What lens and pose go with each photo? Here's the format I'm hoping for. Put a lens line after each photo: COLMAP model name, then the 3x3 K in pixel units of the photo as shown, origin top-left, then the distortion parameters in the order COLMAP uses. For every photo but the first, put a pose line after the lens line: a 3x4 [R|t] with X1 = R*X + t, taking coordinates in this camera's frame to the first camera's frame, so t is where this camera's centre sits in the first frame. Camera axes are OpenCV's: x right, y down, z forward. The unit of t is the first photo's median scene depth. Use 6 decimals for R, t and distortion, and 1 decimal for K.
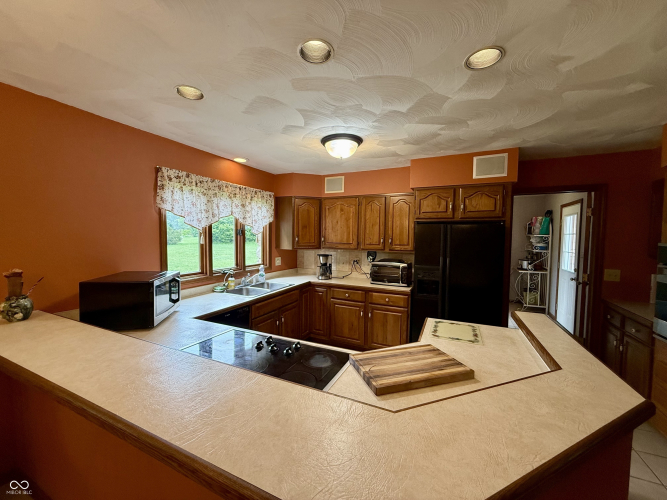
lens RADIAL K [[265.0, 0, 331.7], [0, 265.0, 249.9], [0, 0, 1]] dist [-0.002932, -0.000751]
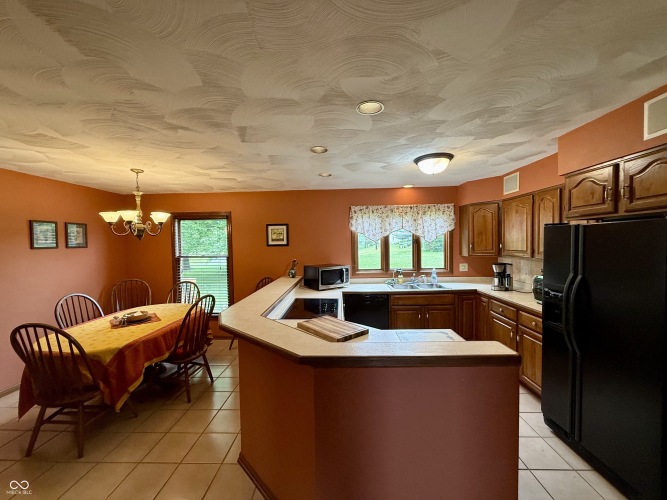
lens RADIAL K [[265.0, 0, 331.2], [0, 265.0, 250.9], [0, 0, 1]] dist [-0.002932, -0.000751]
pose [[0.394608, 0.012124, -0.918769, 0.729946], [-0.027076, 0.999632, 0.001562, -0.012334], [0.918450, 0.024261, 0.394791, 0.146907]]
